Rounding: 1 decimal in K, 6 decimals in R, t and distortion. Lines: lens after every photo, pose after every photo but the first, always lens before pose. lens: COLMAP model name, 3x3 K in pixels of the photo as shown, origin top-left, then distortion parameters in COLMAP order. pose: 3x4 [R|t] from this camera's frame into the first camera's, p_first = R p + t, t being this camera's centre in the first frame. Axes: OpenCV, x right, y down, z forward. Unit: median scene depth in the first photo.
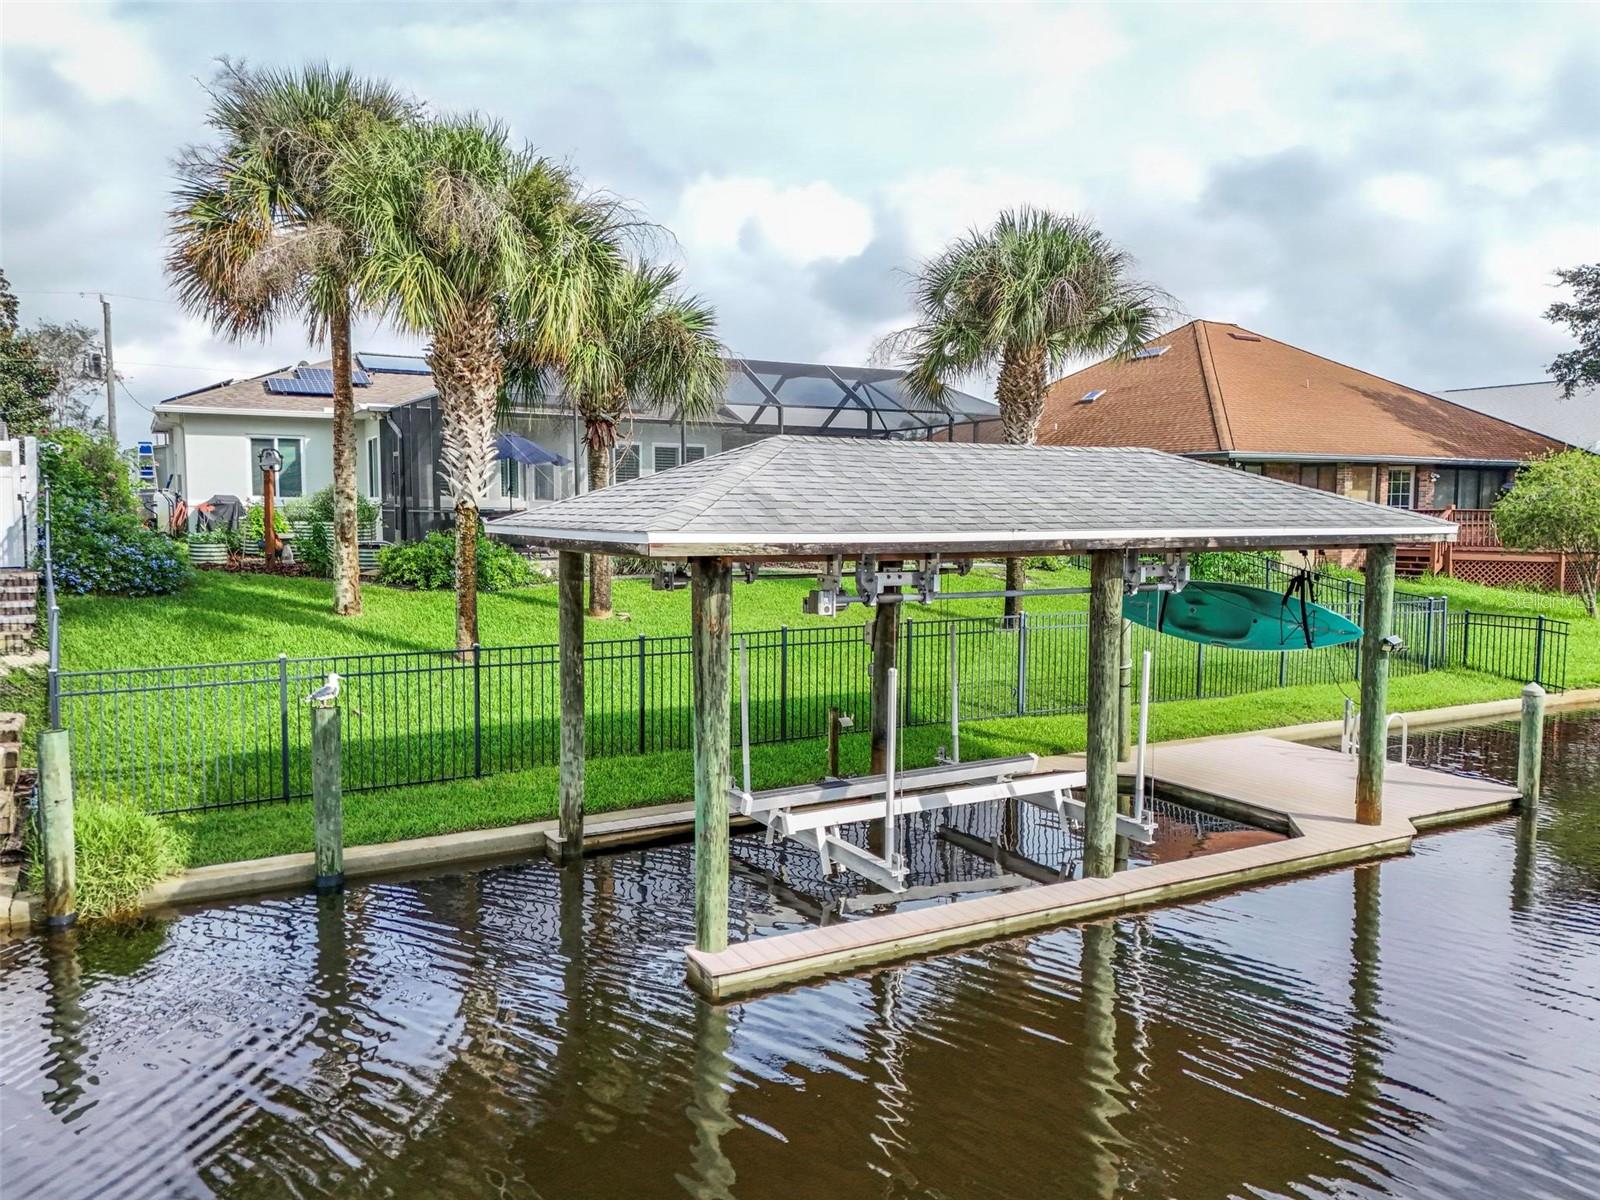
lens RADIAL K [[1160.7, 0, 800.0], [0, 1160.7, 600.0], [0, 0, 1]] dist [0.055465, -0.046087]
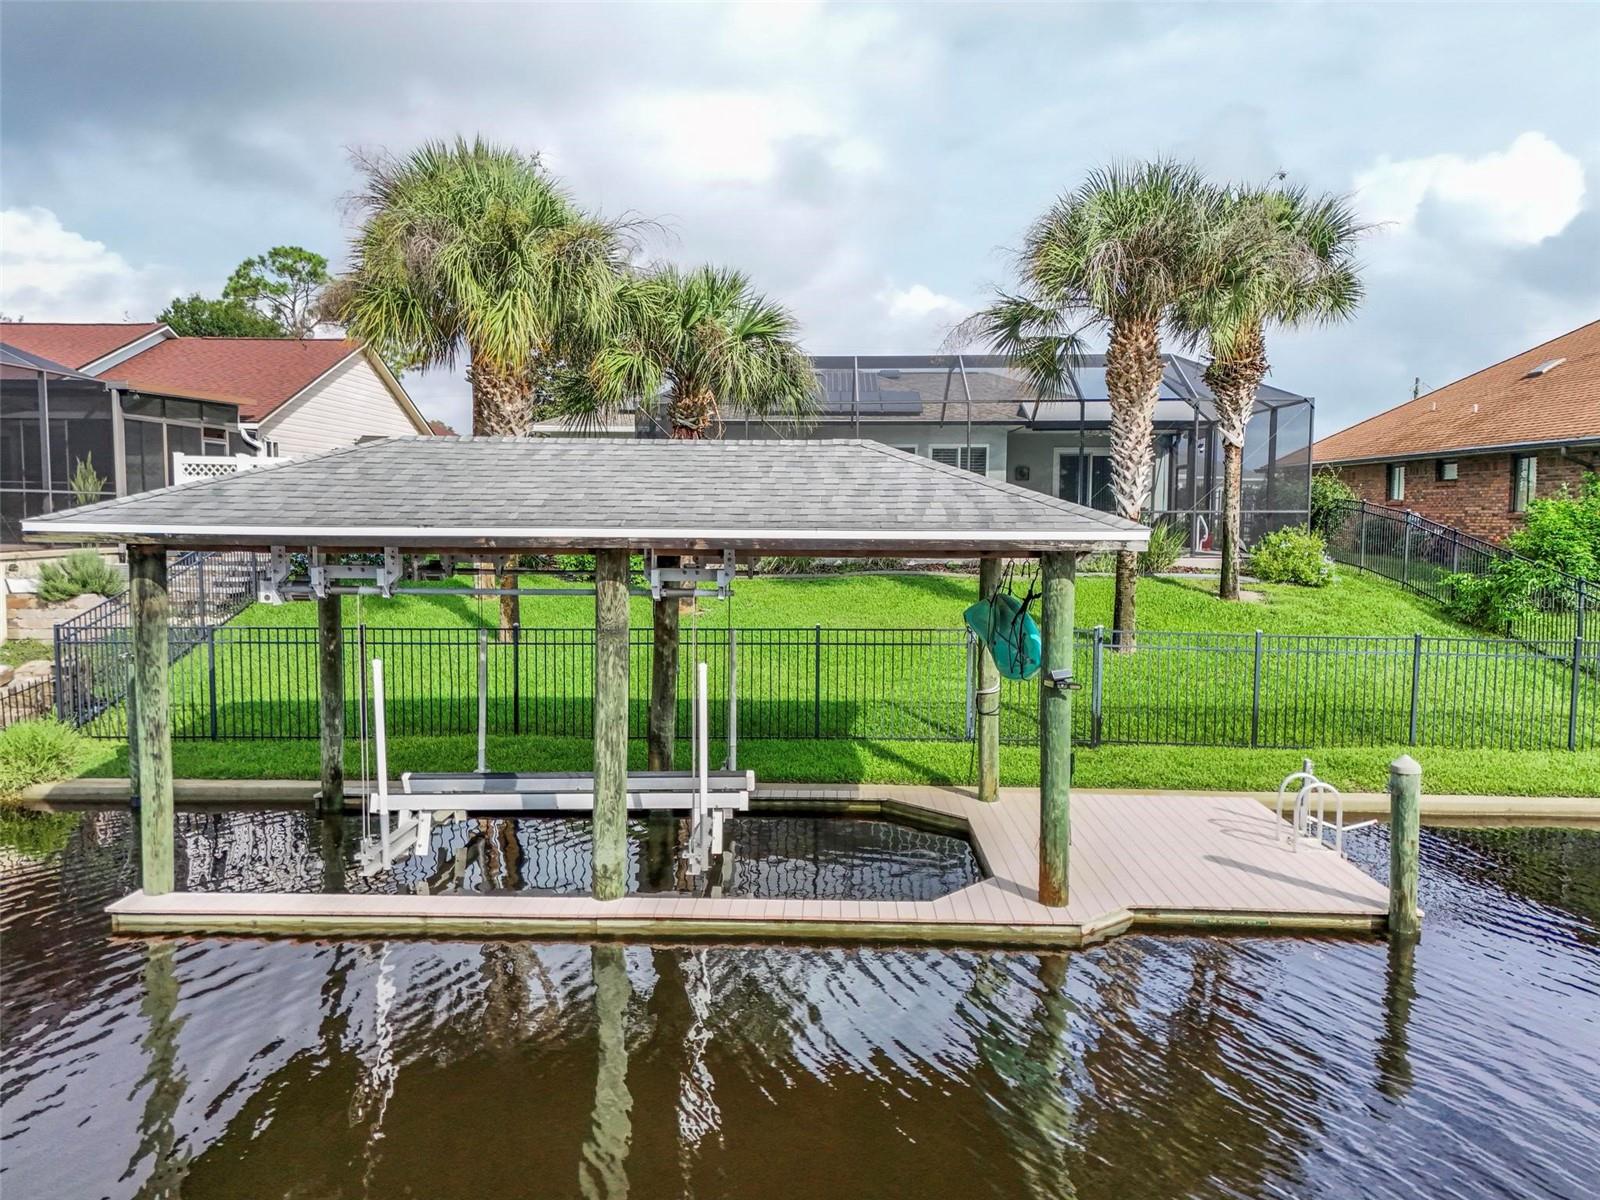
lens RADIAL K [[1160.7, 0, 800.0], [0, 1160.7, 600.0], [0, 0, 1]] dist [0.055465, -0.046087]
pose [[0.865847, 0.039487, -0.498748, 0.687976], [-0.040848, 0.999132, 0.008191, -0.013483], [0.498638, 0.013280, 0.866708, 0.211325]]
